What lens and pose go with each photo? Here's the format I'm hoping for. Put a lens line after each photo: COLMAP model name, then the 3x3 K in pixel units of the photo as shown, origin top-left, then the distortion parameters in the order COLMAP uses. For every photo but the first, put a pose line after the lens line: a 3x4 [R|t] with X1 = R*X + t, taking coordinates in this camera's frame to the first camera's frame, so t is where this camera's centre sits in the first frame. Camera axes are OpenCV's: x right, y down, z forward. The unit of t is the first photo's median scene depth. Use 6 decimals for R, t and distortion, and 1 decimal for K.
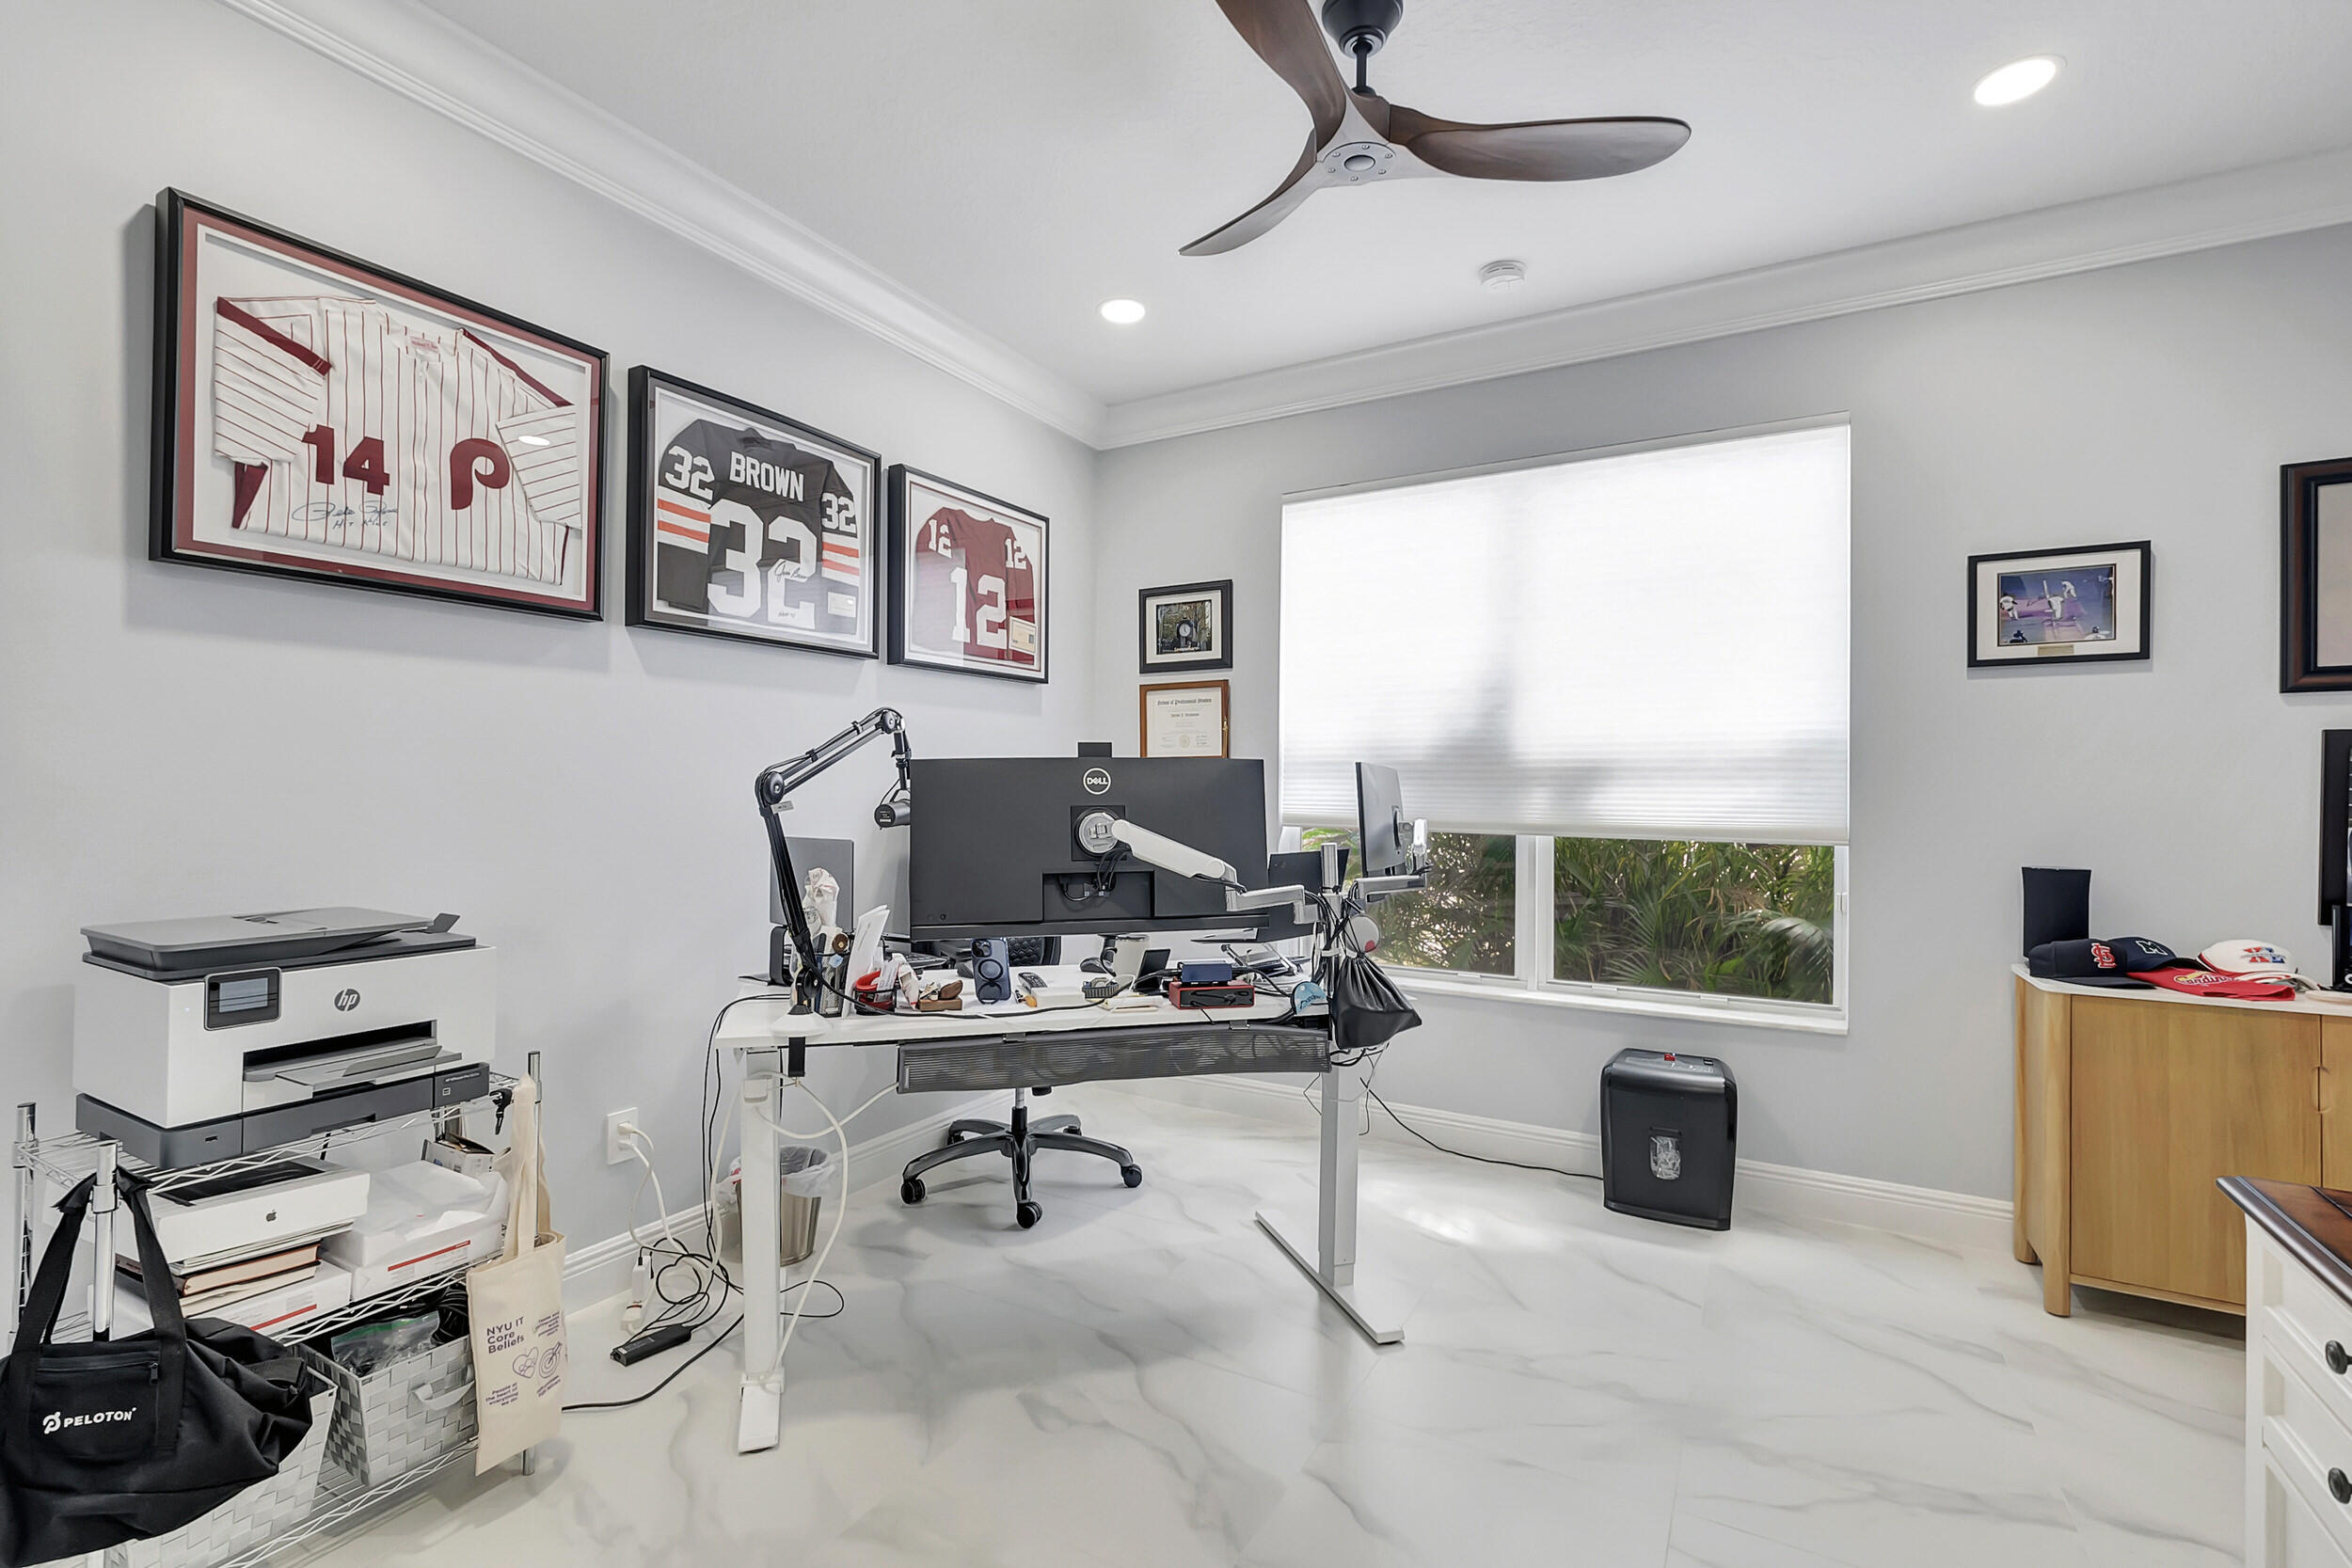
lens RADIAL K [[1038.8, 0, 1172.9], [0, 1038.8, 792.9], [0, 0, 1]] dist [-0.002225, -0.001134]
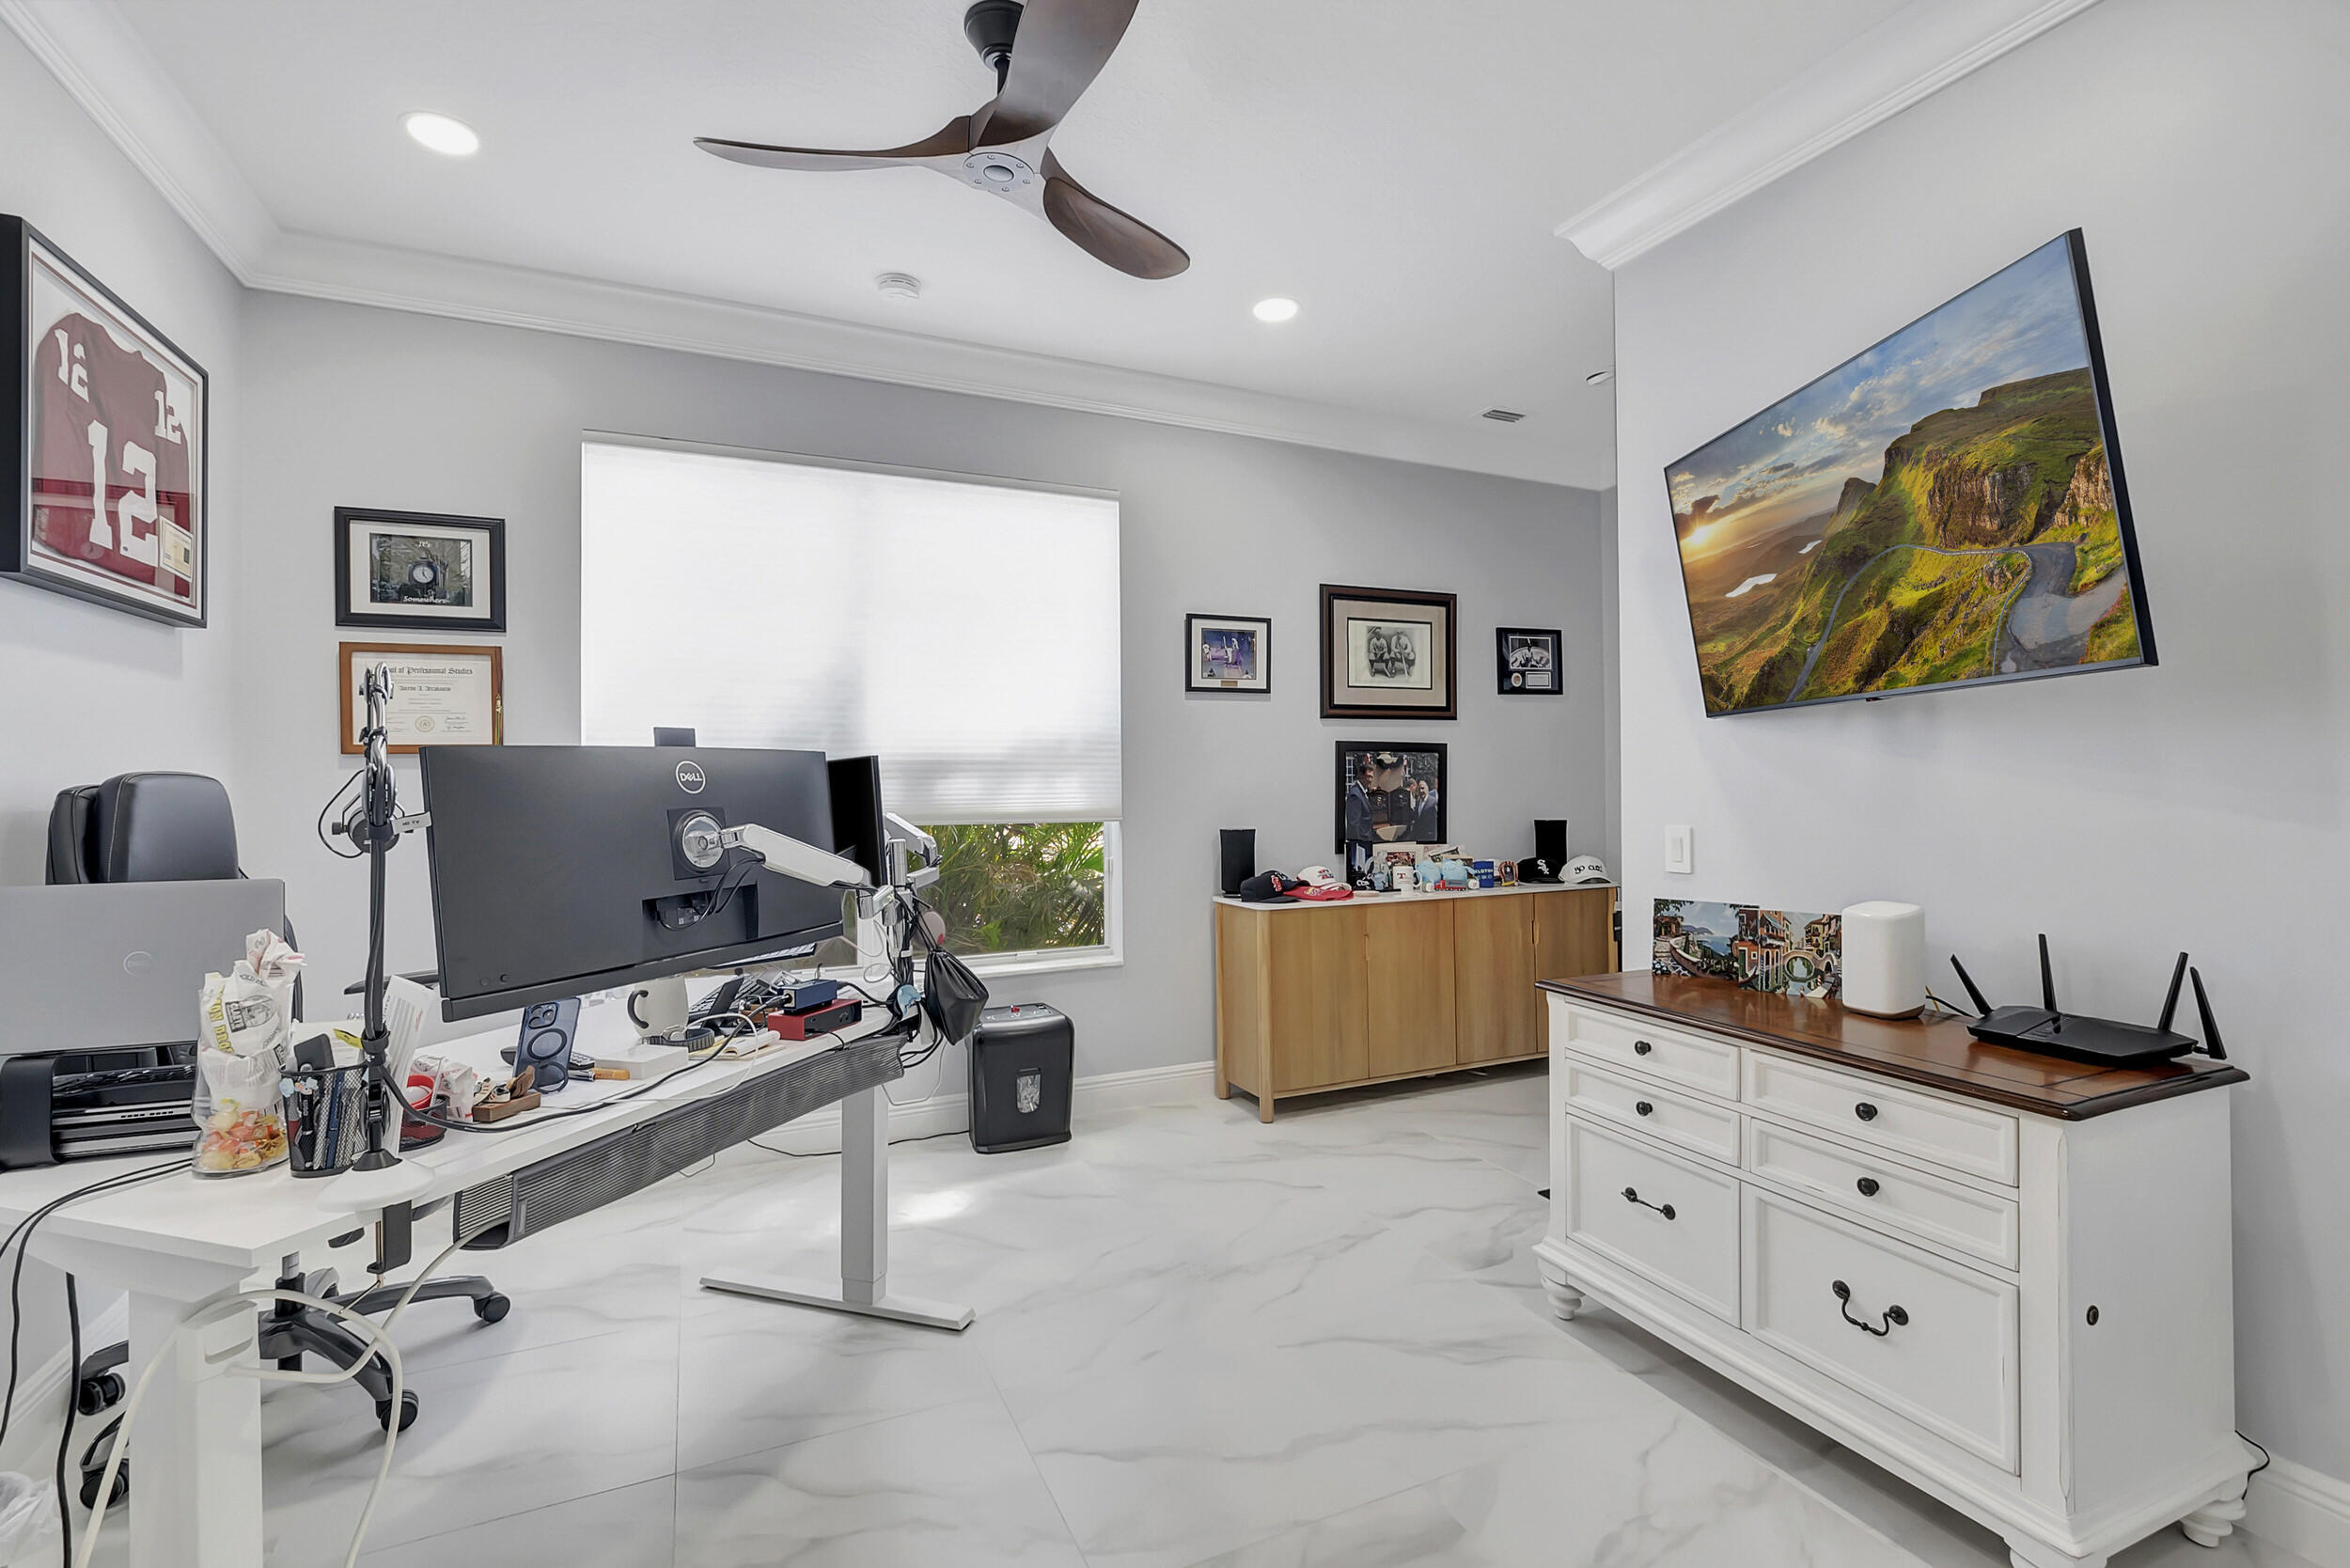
lens RADIAL K [[1038.0, 0, 1161.7], [0, 1038.0, 780.8], [0, 0, 1]] dist [-0.002225, -0.001134]
pose [[0.587693, -0.011694, 0.809000, -0.408204], [0.015011, 0.999881, 0.003548, -0.004786], [-0.808945, 0.010059, 0.587798, 0.198071]]
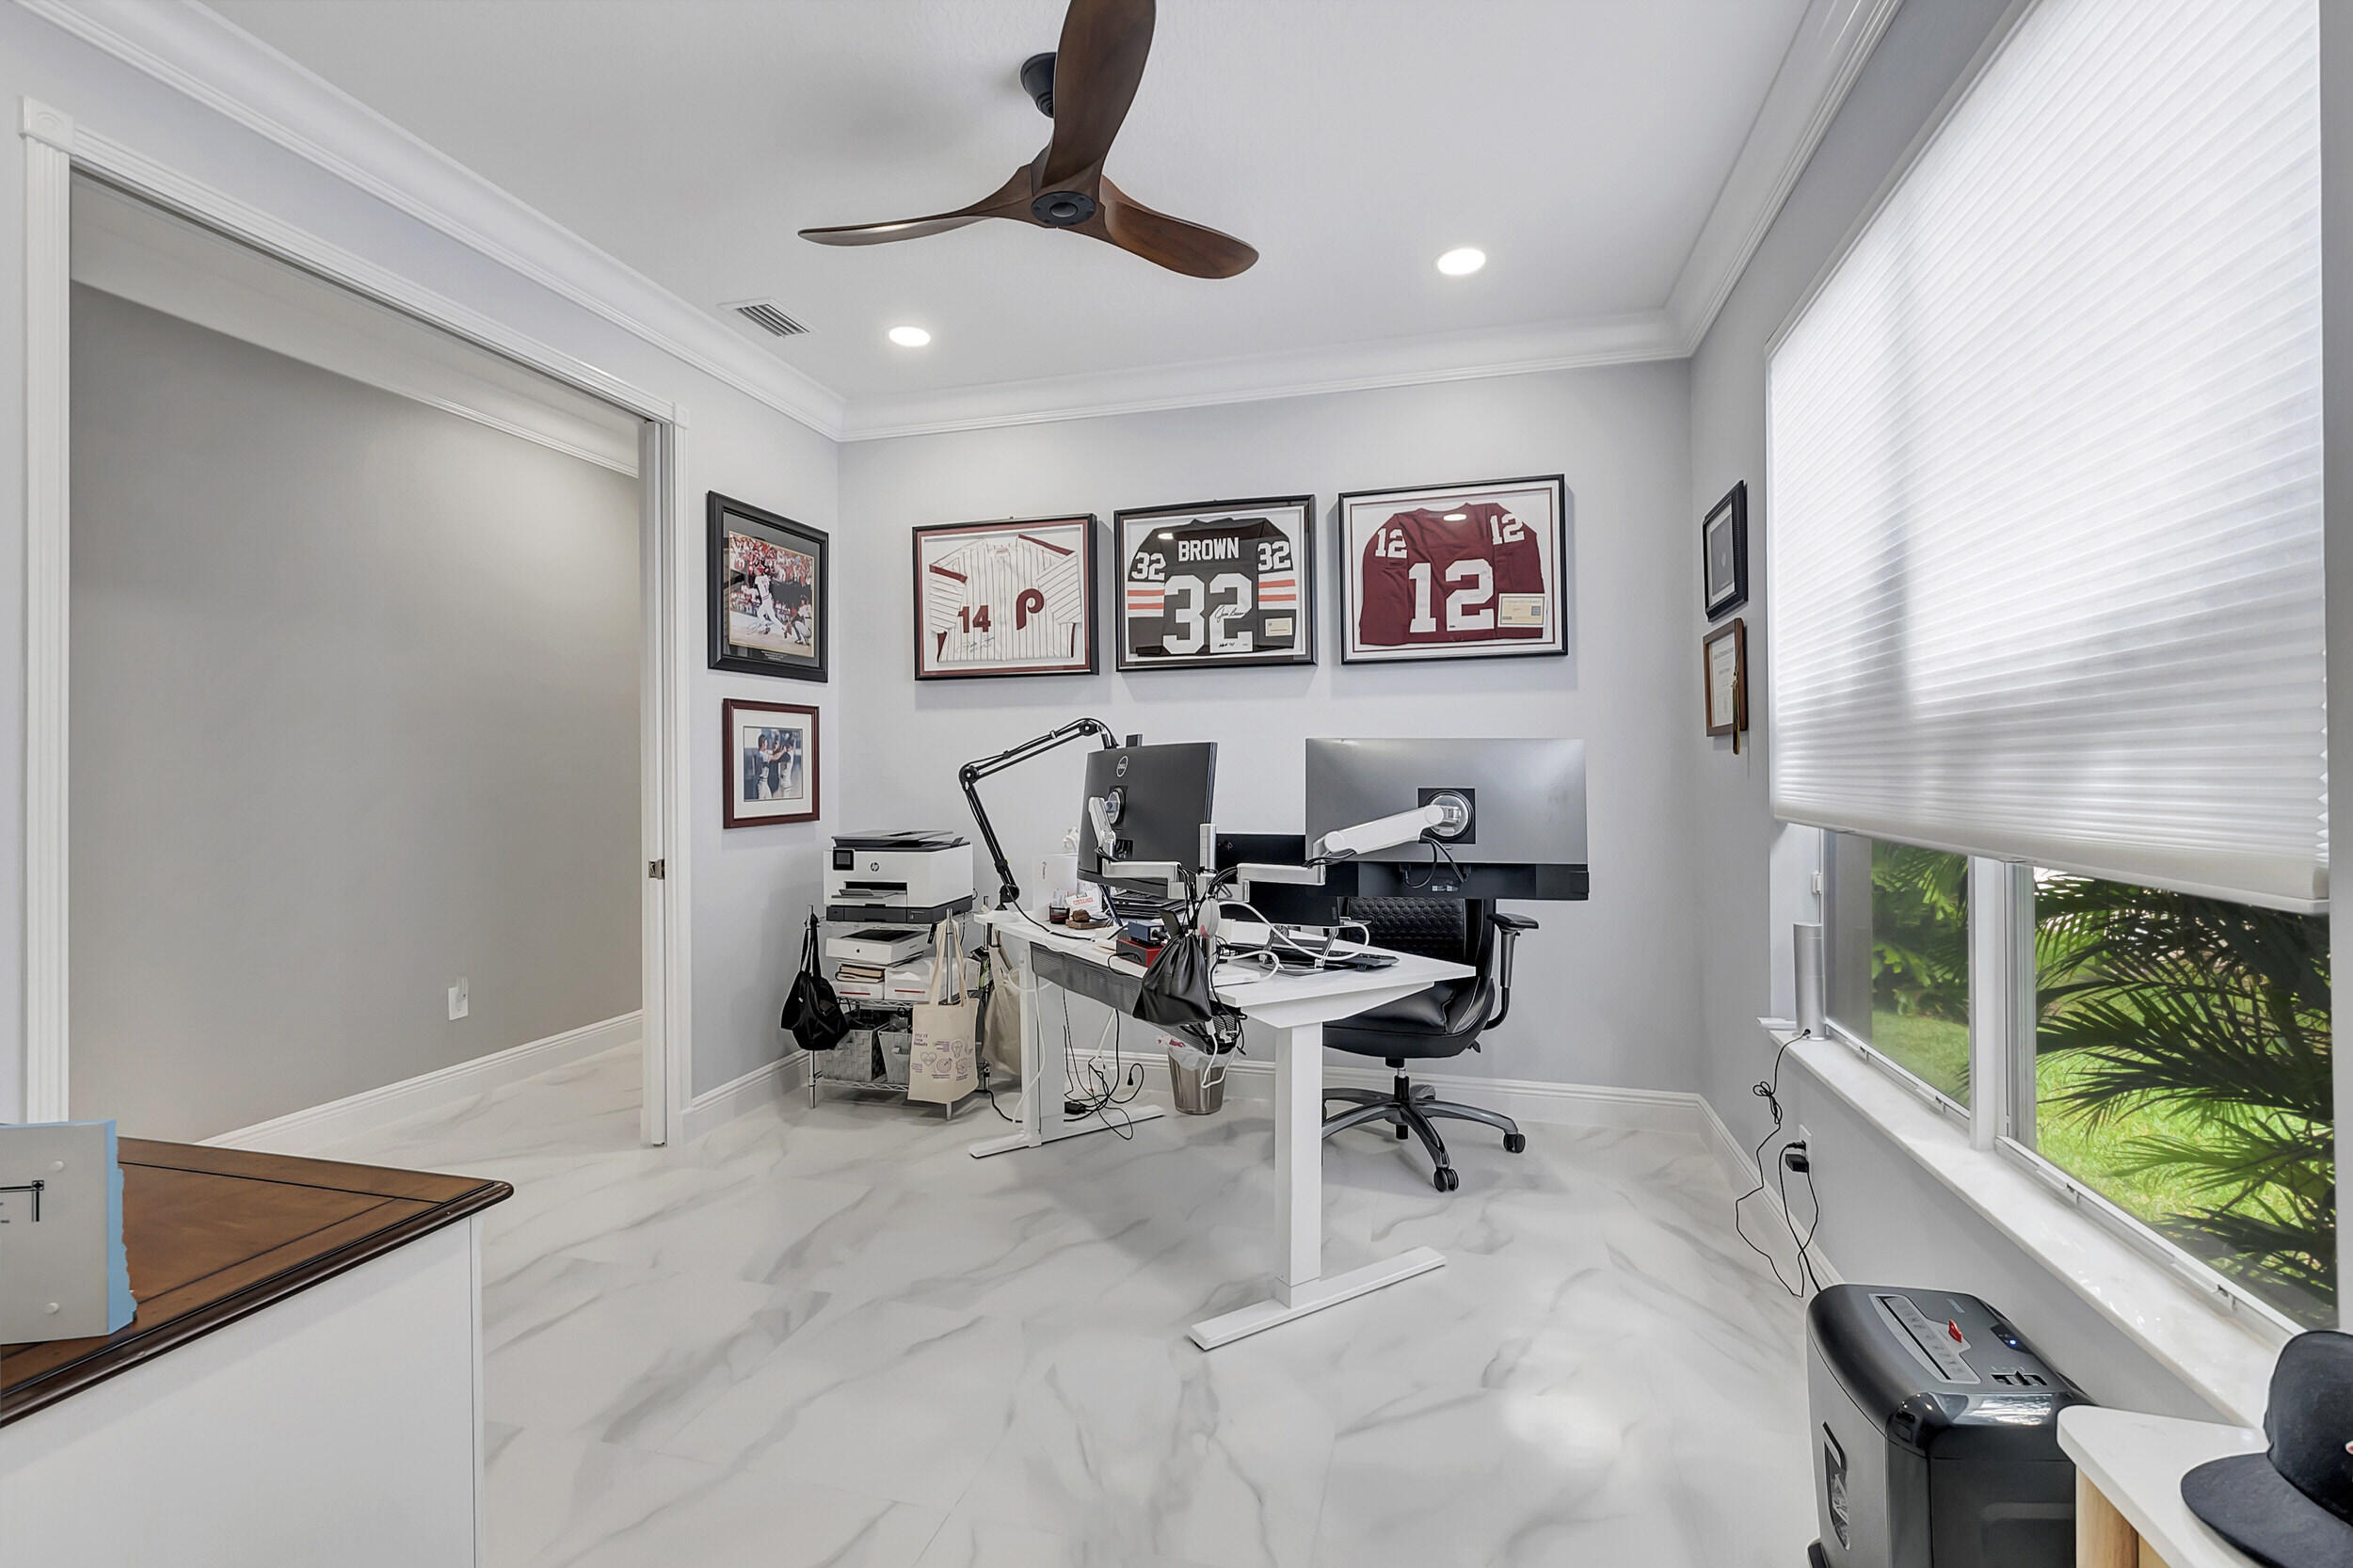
lens RADIAL K [[1039.3, 0, 1180.1], [0, 1039.3, 763.0], [0, 0, 1]] dist [-0.002225, -0.001134]
pose [[0.257477, -0.019186, -0.966094, 0.940561], [0.006312, 0.999815, -0.018173, 0.006931], [0.966264, -0.001419, 0.257551, 0.605391]]
